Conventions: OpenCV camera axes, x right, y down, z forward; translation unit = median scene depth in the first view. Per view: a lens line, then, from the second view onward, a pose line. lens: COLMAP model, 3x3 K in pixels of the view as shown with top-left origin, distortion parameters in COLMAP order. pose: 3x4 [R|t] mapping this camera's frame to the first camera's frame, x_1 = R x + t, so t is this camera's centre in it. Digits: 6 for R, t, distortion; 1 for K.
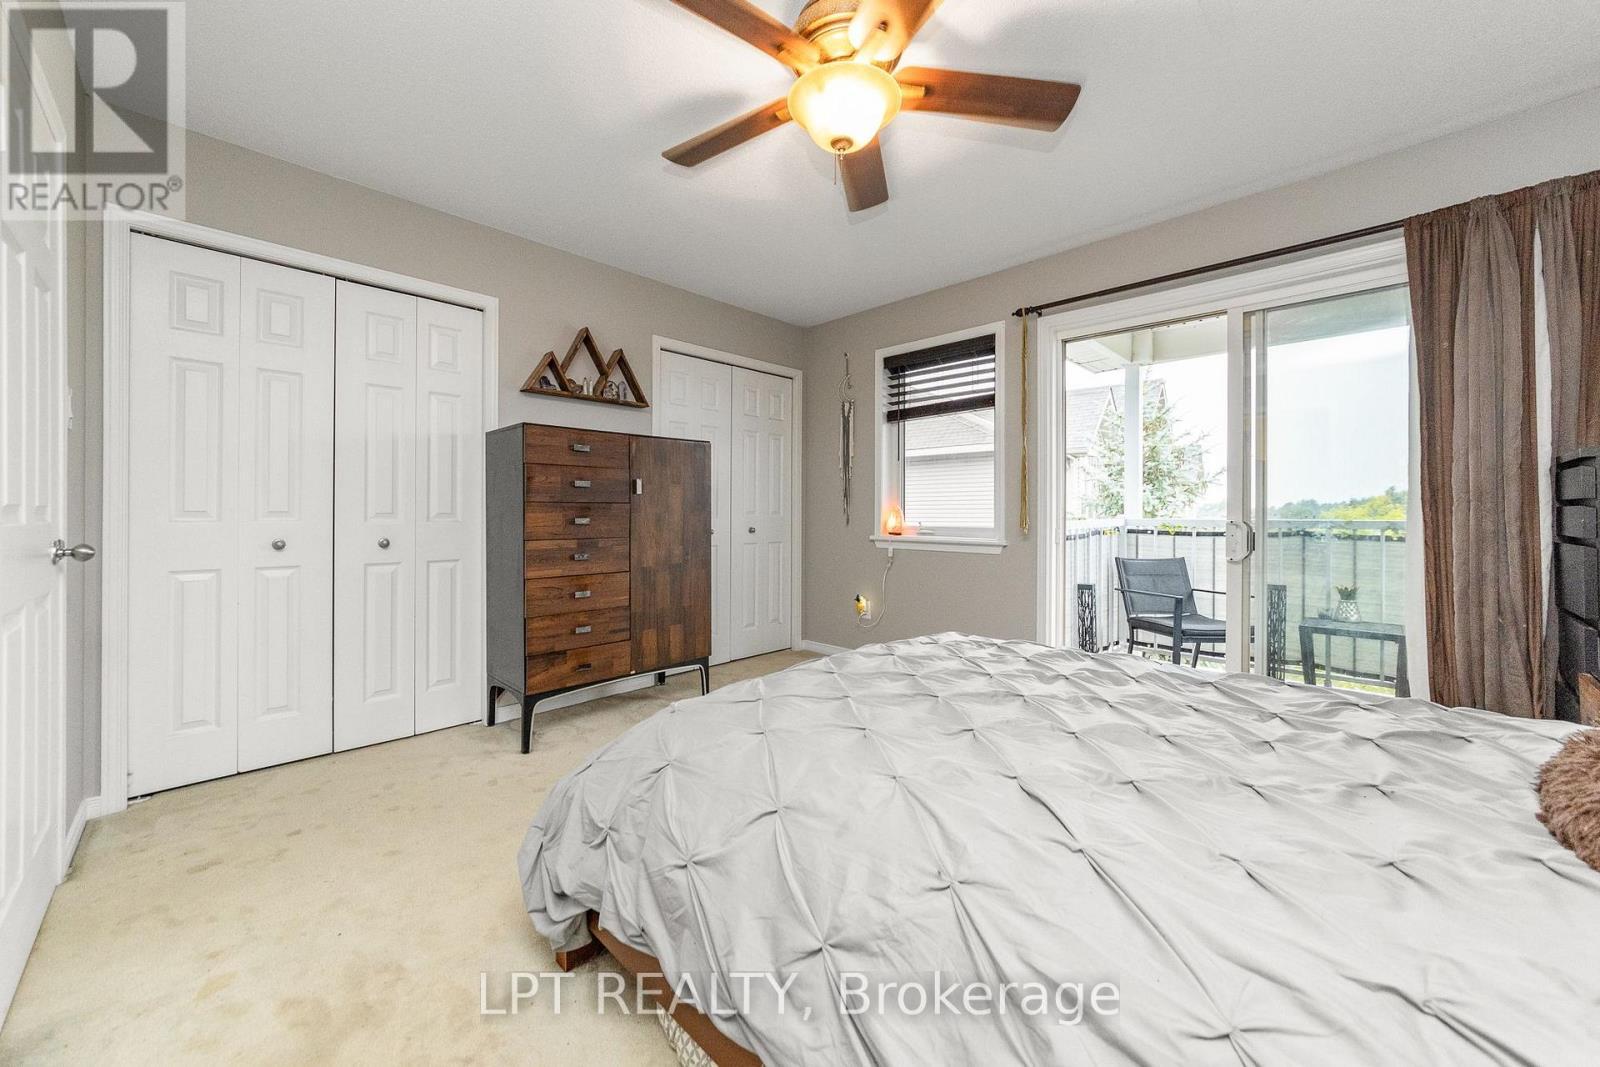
lens RADIAL K [[574.9, 0, 749.8], [0, 574.9, 511.7], [0, 0, 1]] dist [0.000504, 0.000083]
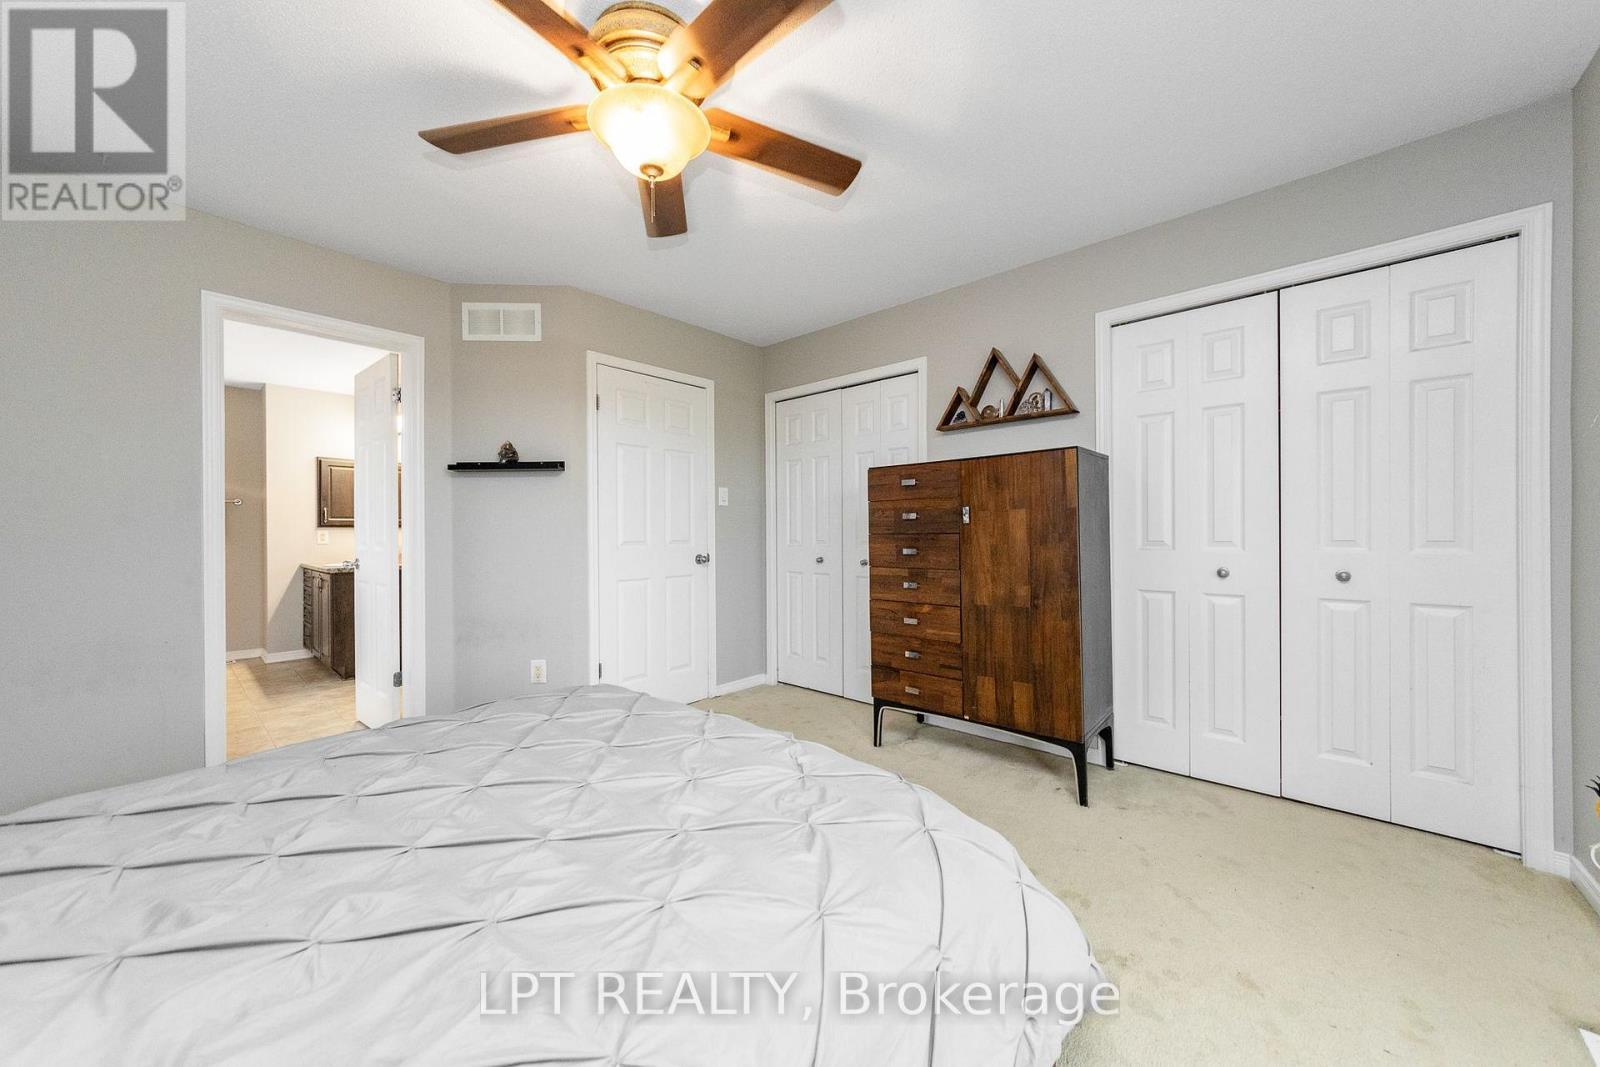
lens RADIAL K [[582.1, 0, 797.0], [0, 582.1, 543.6], [0, 0, 1]] dist [-0.001593, -0.000255]
pose [[0.061090, 0.005578, -0.998117, 0.667073], [-0.000642, 0.999984, 0.005549, -0.003499], [0.998132, 0.000301, 0.061092, 0.634819]]
